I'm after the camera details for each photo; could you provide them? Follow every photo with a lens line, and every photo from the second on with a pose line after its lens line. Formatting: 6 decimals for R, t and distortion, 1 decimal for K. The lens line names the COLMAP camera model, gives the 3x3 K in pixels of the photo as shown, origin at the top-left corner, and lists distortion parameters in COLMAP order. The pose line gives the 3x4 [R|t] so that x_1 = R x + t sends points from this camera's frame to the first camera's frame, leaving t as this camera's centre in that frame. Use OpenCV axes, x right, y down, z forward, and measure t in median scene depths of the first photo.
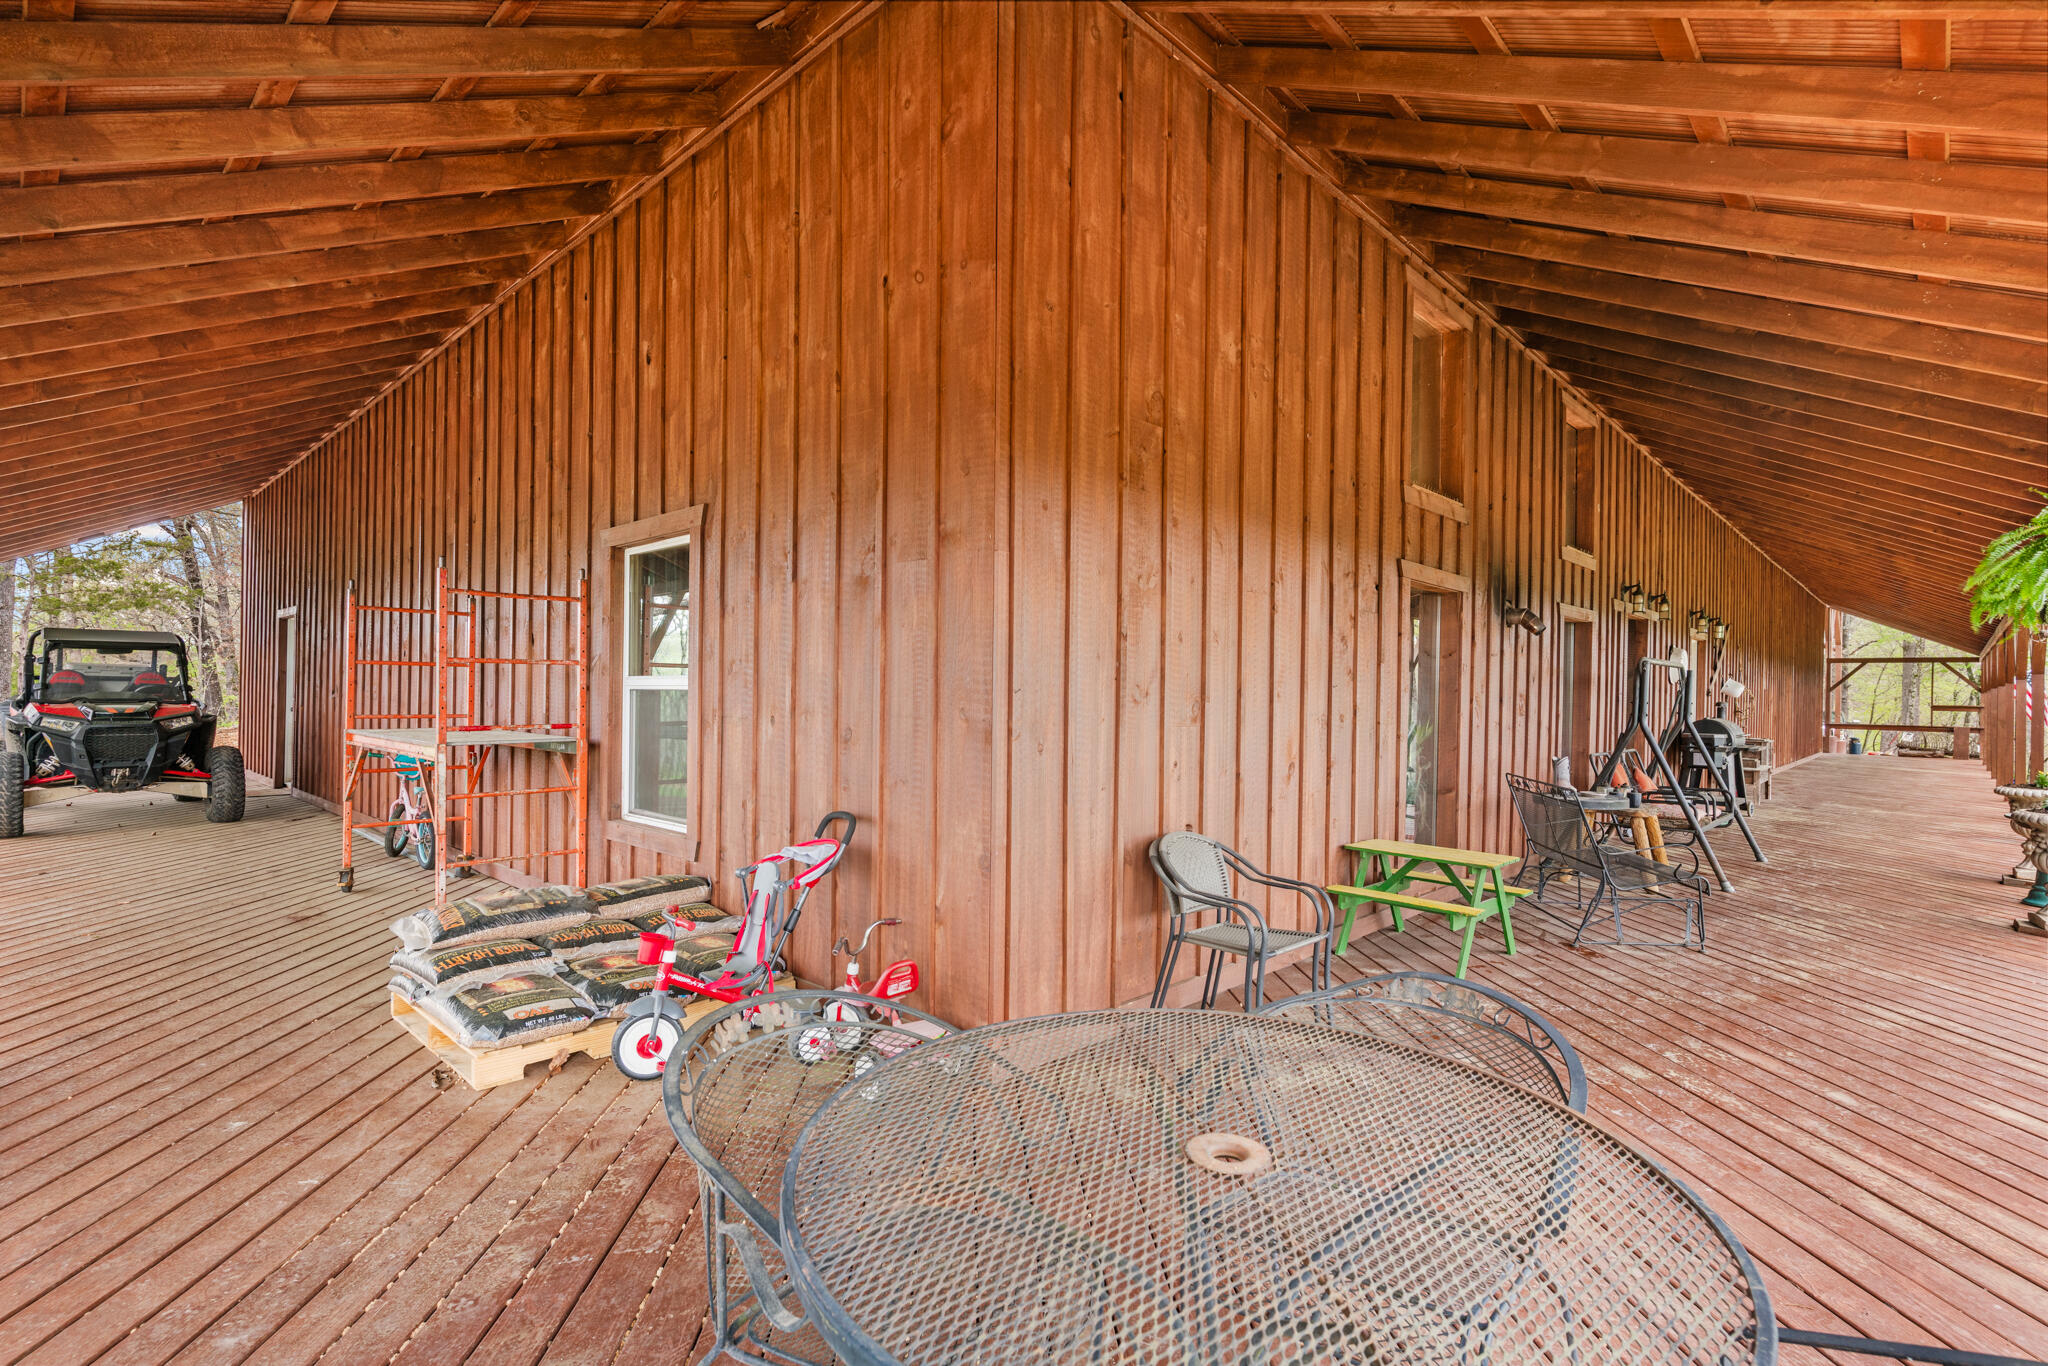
lens RADIAL K [[972.7, 0, 1019.8], [0, 972.7, 688.0], [0, 0, 1]] dist [0.002814, -0.000723]
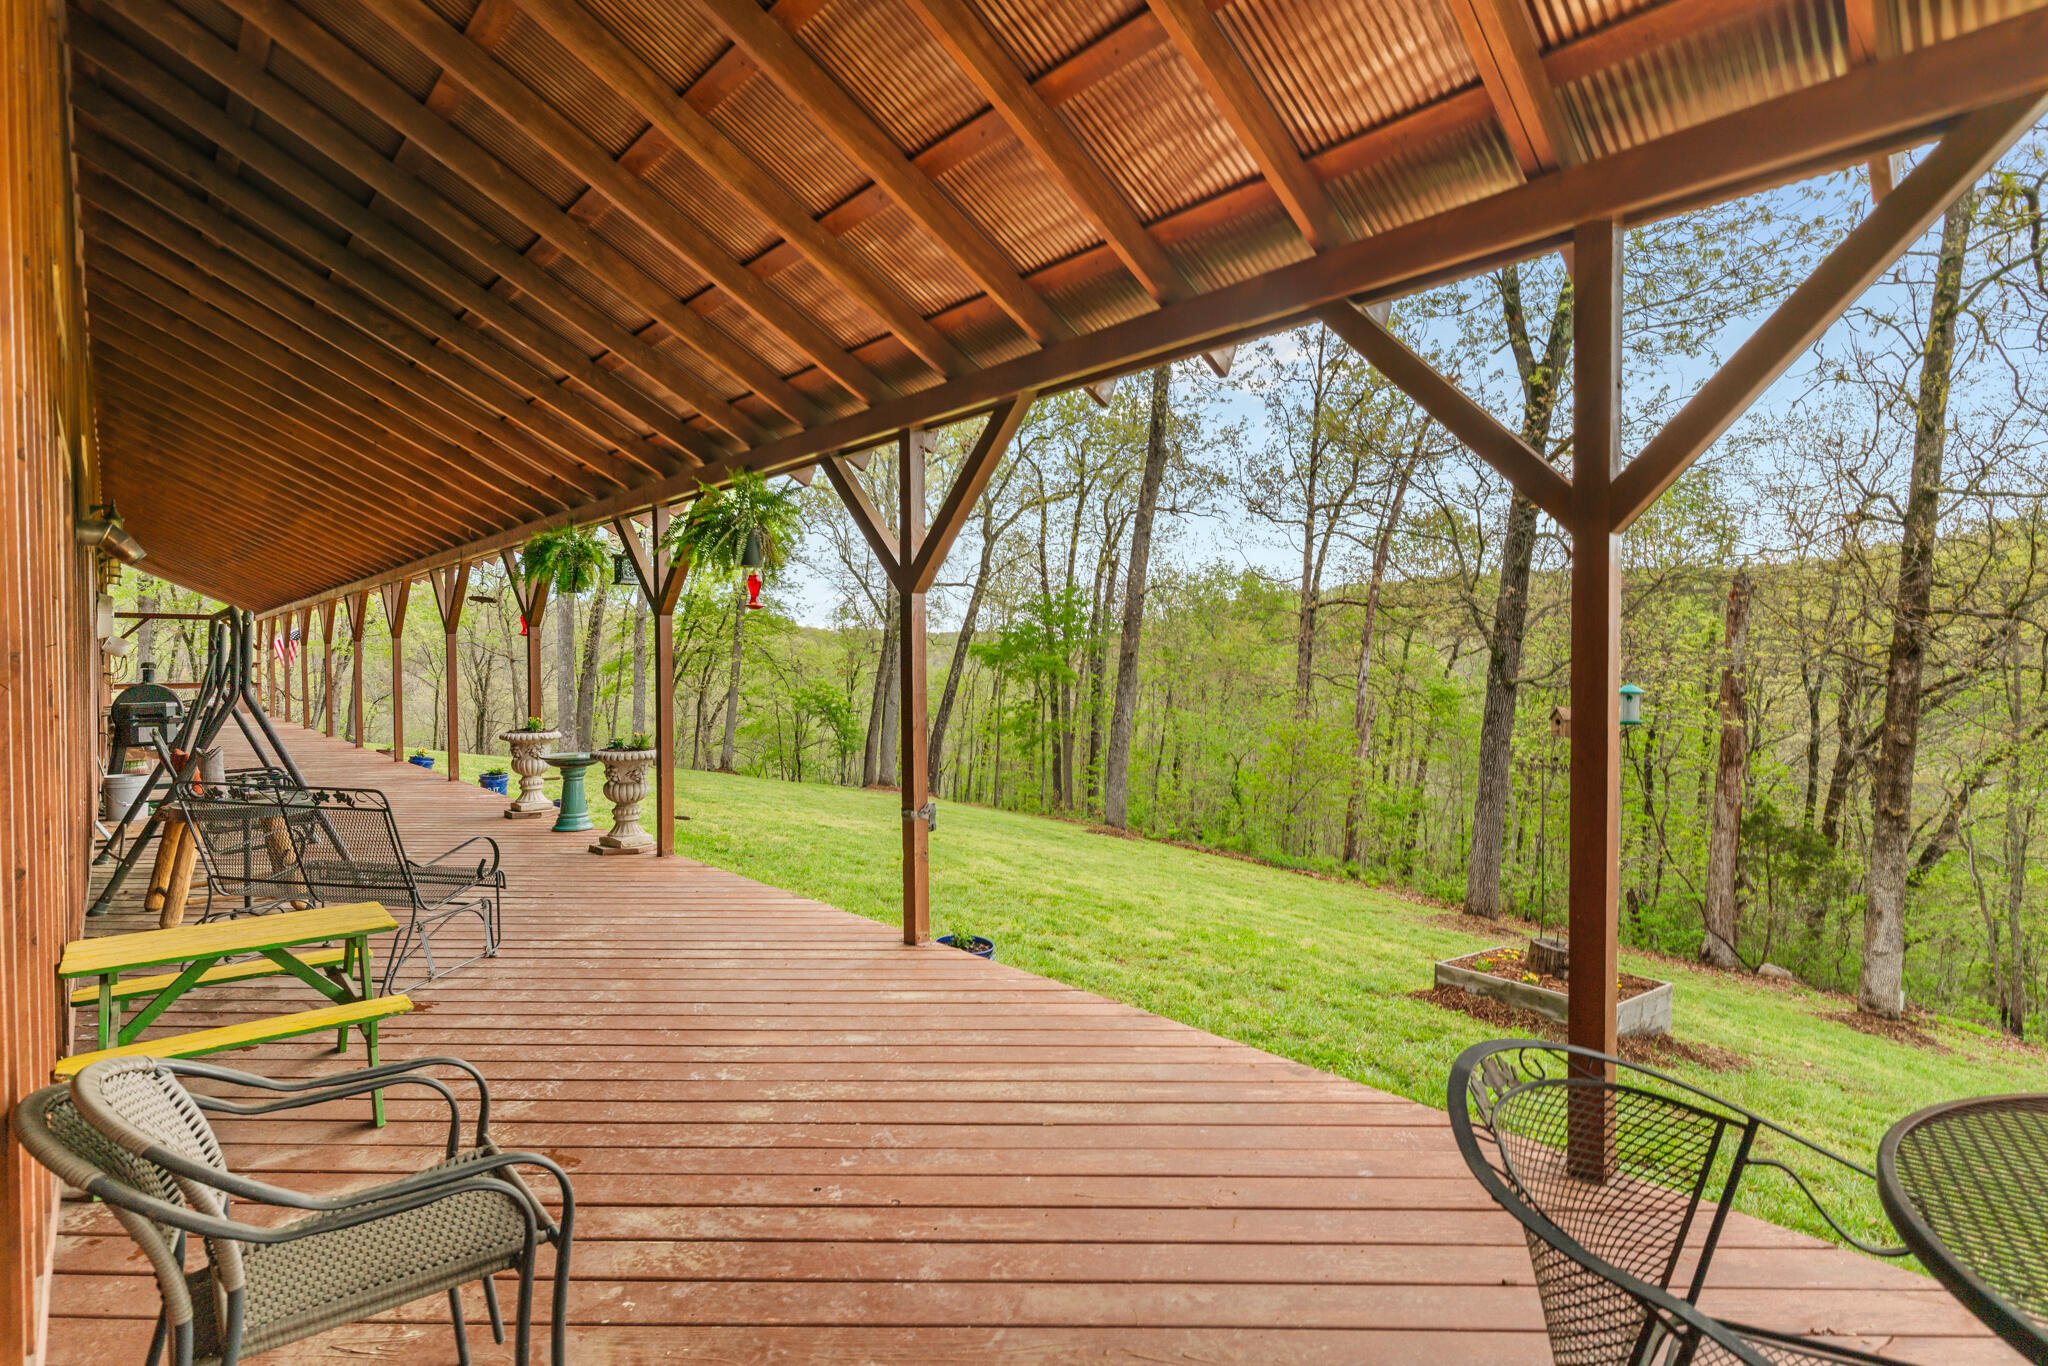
lens RADIAL K [[972.7, 0, 1021.0], [0, 972.7, 677.5], [0, 0, 1]] dist [0.002814, -0.000723]
pose [[0.065464, -0.033862, 0.997280, -0.159403], [-0.000593, 0.999423, 0.033973, -0.003941], [-0.997855, -0.002816, 0.065406, 0.678034]]
